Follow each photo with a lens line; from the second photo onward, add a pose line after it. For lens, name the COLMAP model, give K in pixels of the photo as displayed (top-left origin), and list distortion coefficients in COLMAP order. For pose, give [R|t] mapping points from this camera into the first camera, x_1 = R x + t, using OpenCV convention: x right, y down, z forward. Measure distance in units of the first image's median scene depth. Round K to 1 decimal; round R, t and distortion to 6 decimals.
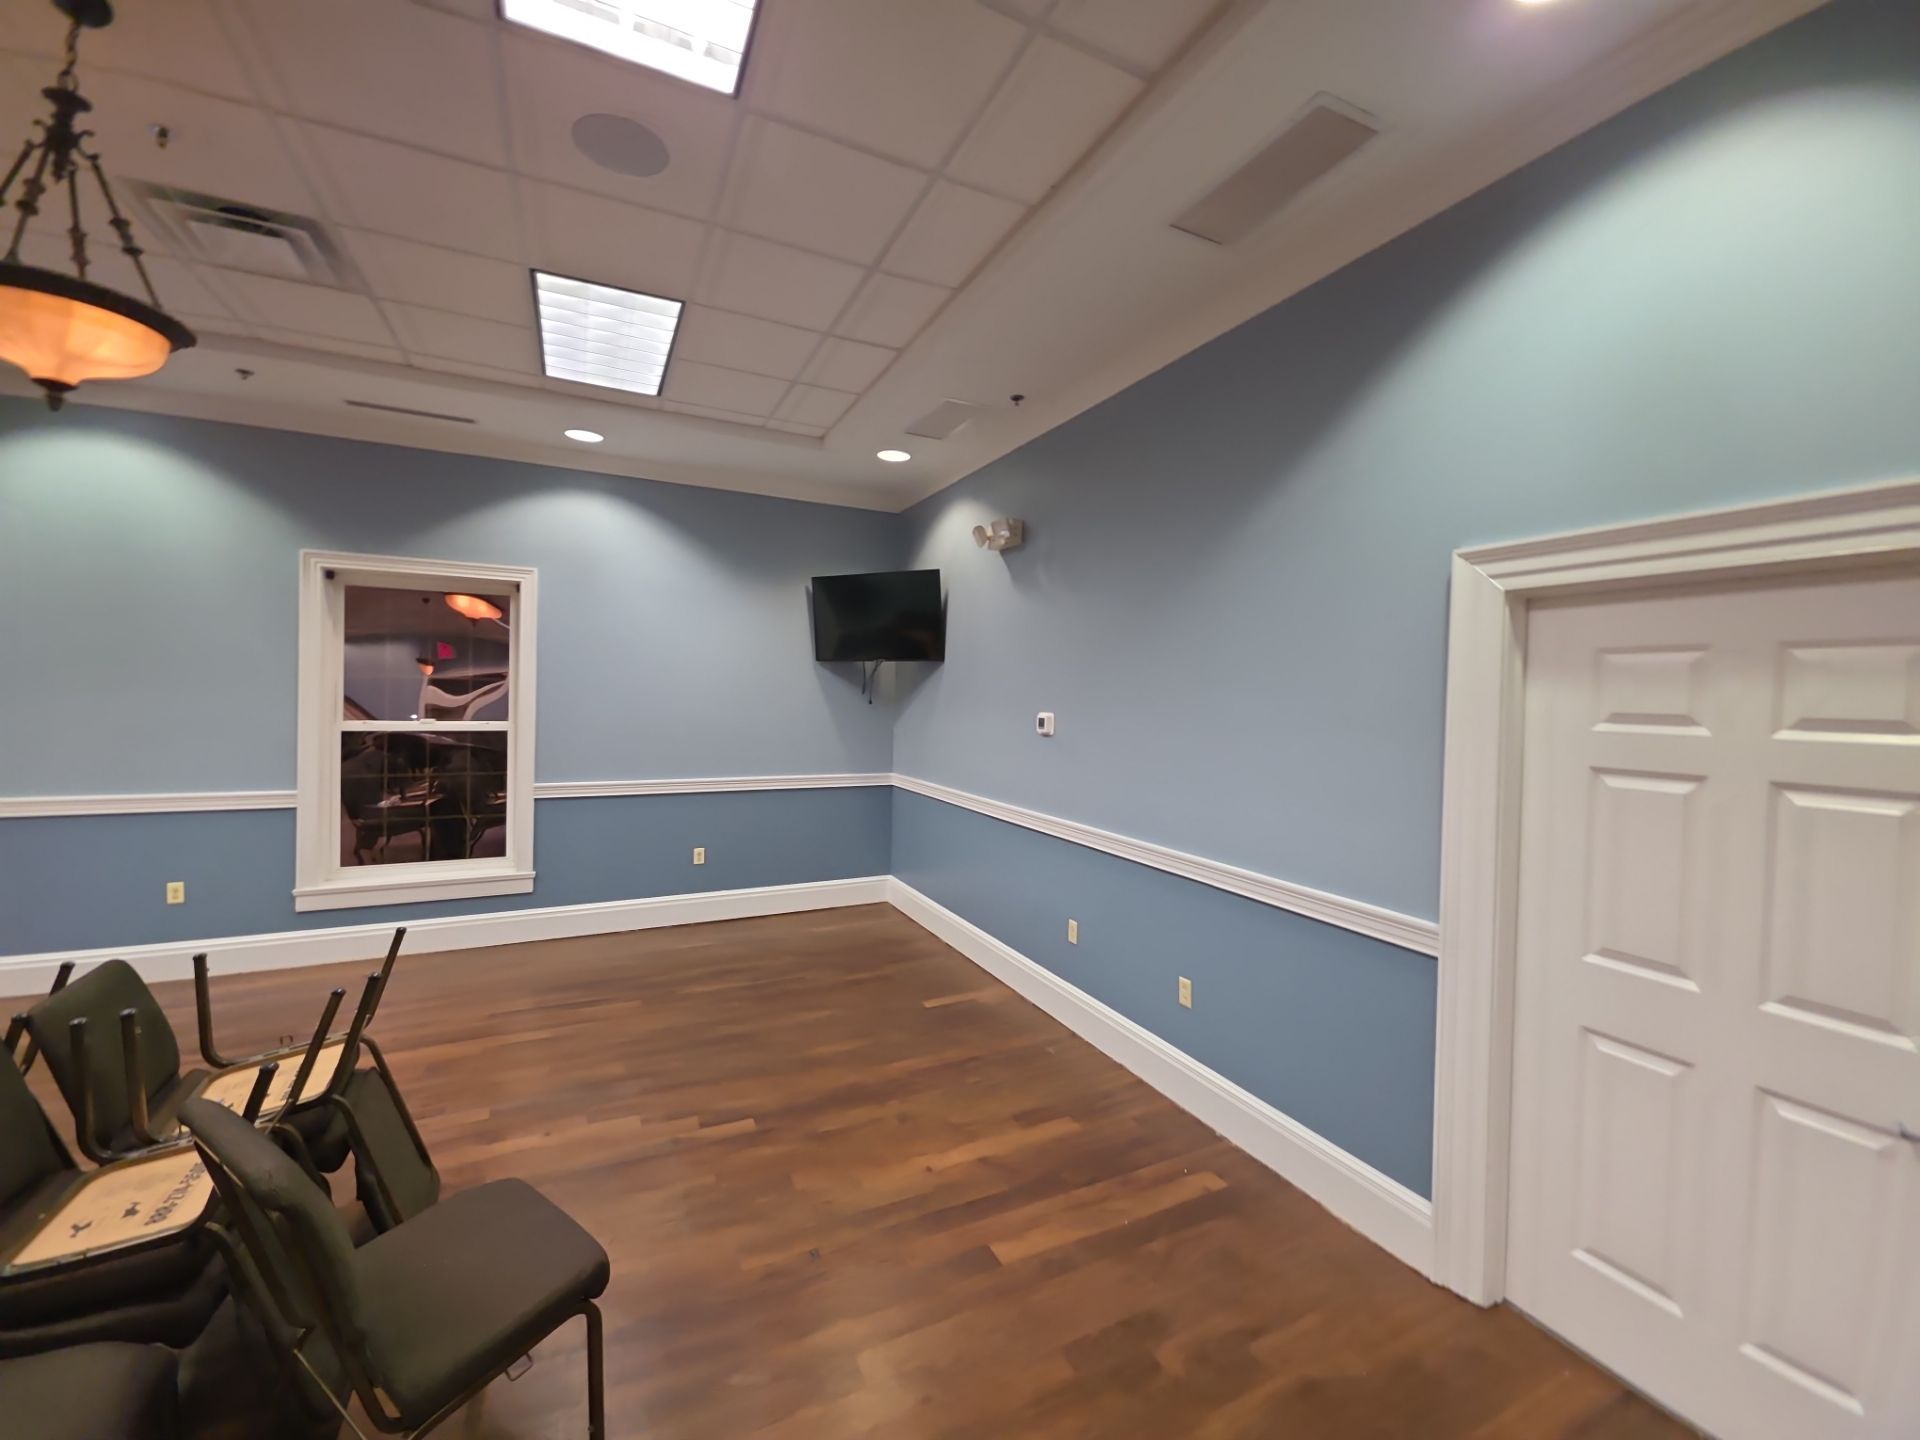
lens RADIAL K [[759.2, 0, 956.4], [0, 759.2, 711.5], [0, 0, 1]] dist [0.013897, -0.007969]
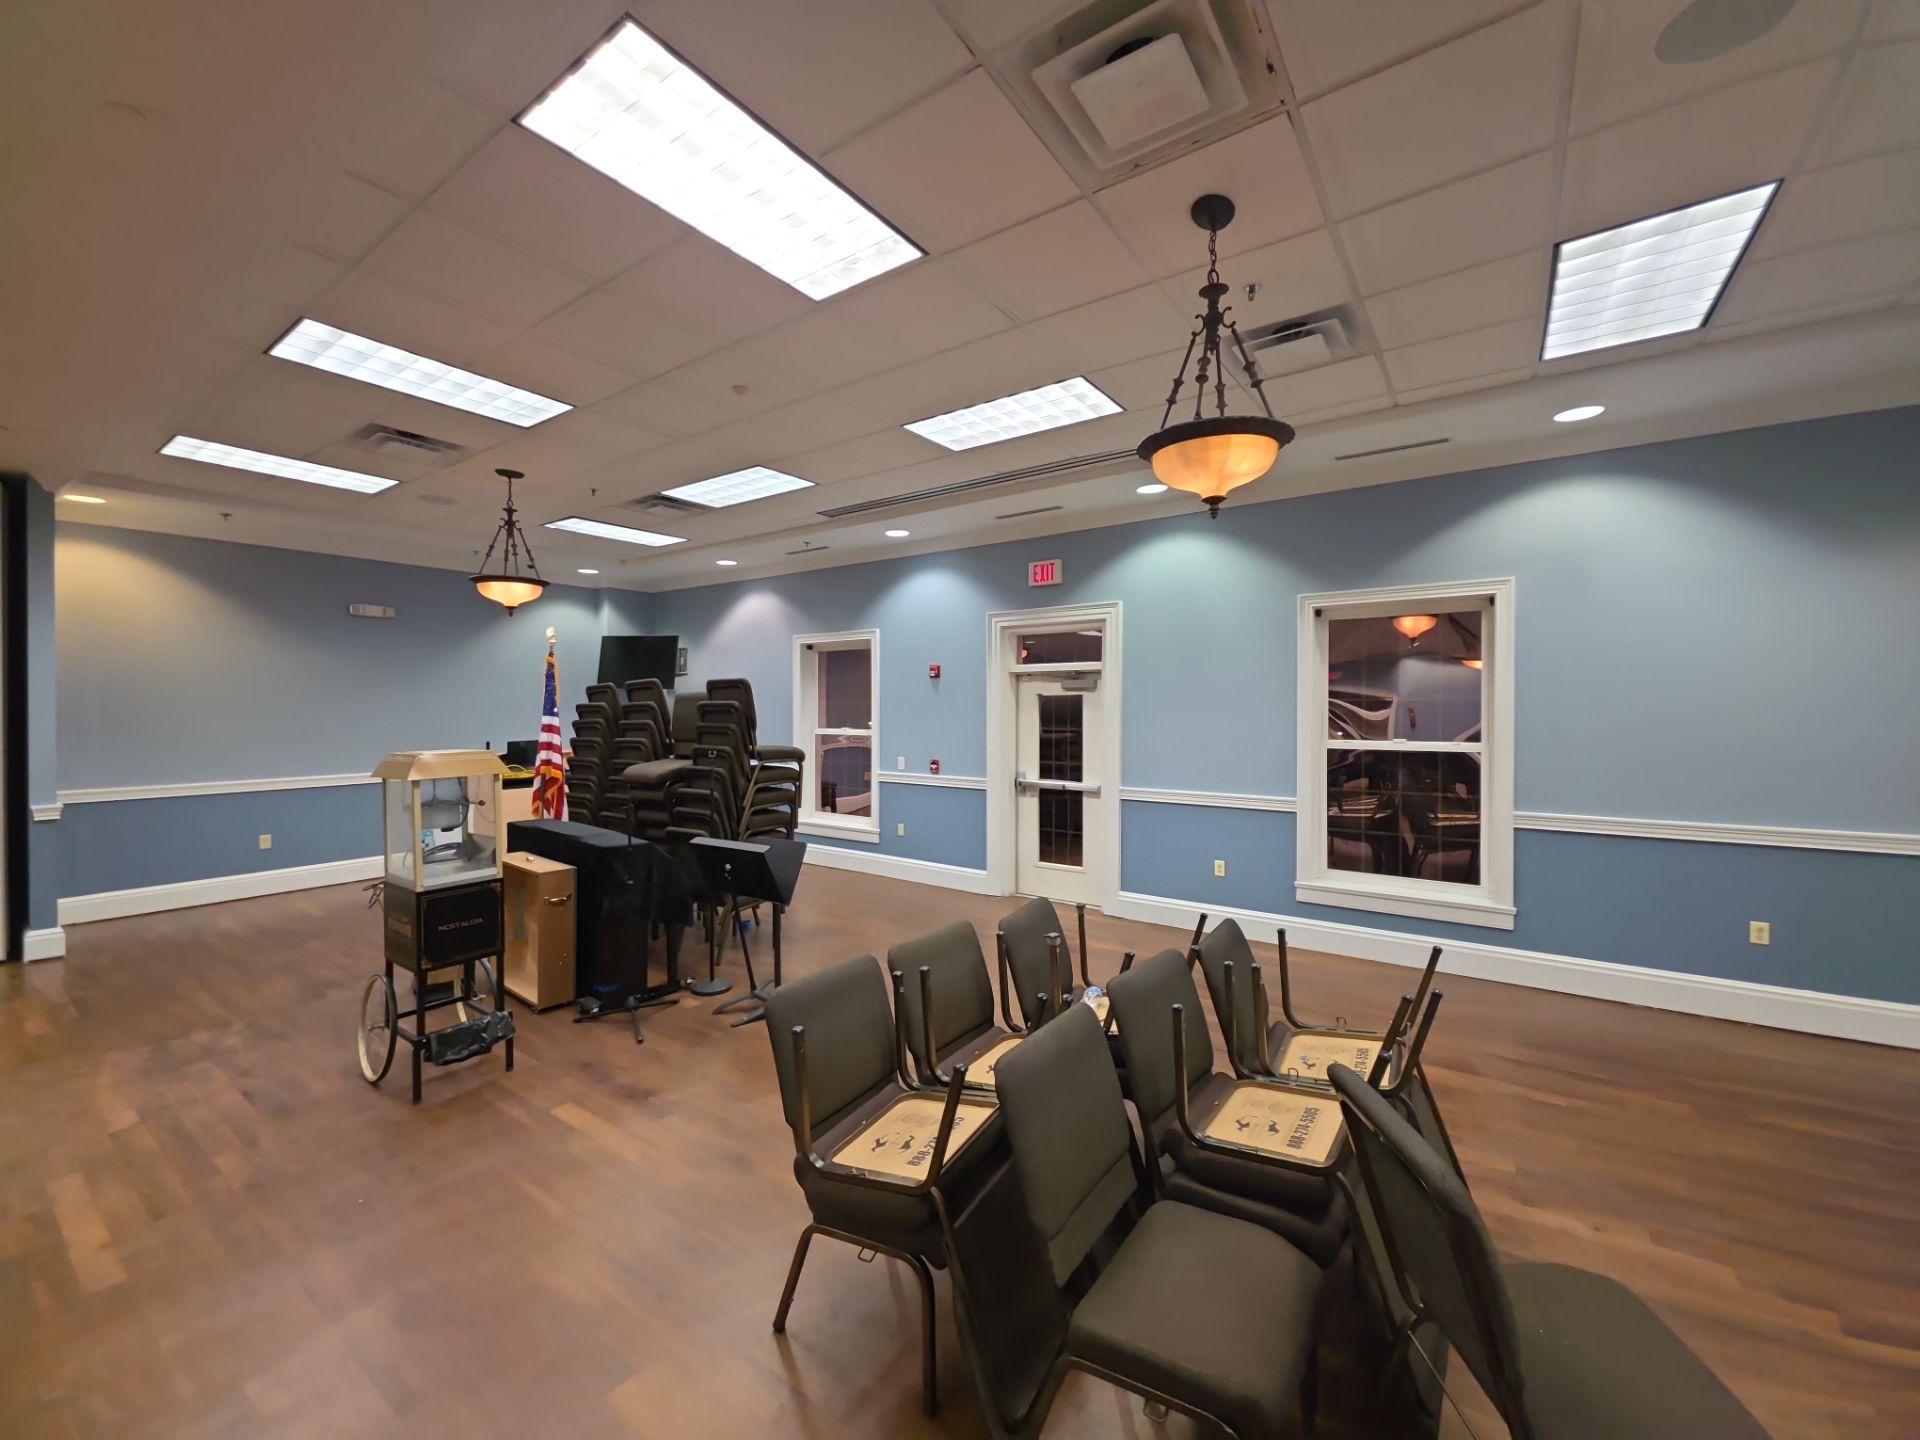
lens RADIAL K [[759.2, 0, 956.4], [0, 759.2, 711.5], [0, 0, 1]] dist [0.013897, -0.007969]
pose [[0.477094, -0.018601, -0.878655, -0.078266], [-0.004763, 0.999707, -0.023750, -0.000244], [0.878839, 0.015516, 0.476865, -0.033429]]
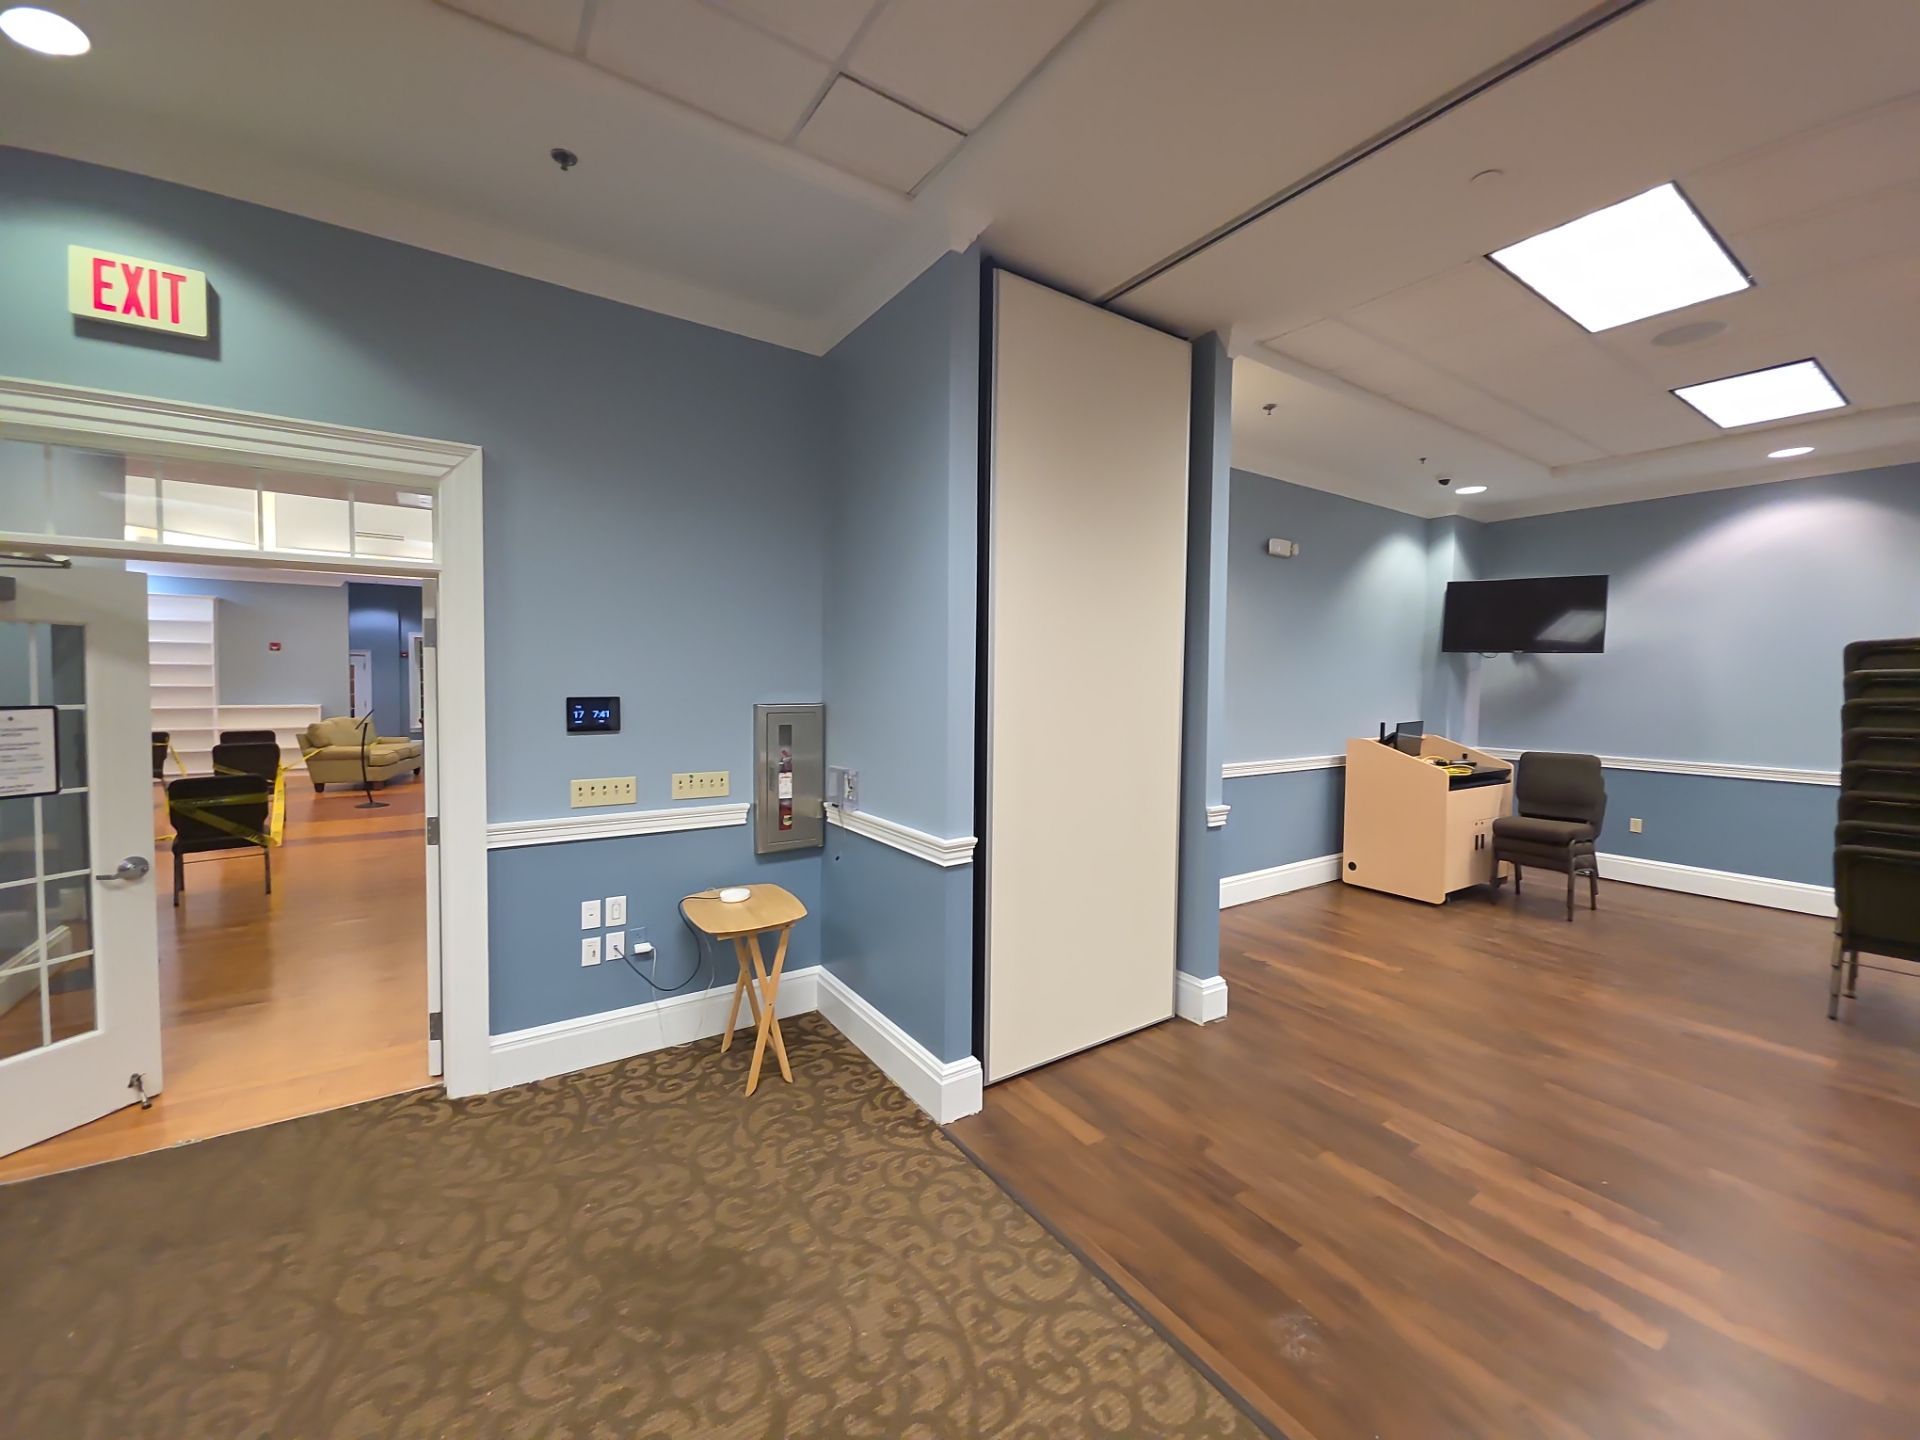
lens RADIAL K [[759.2, 0, 956.4], [0, 759.2, 711.5], [0, 0, 1]] dist [0.013897, -0.007969]
pose [[0.137277, 0.018170, -0.990366, -1.034384], [-0.026873, 0.999532, 0.014613, 0.016031], [0.990168, 0.024608, 0.137701, -1.145325]]
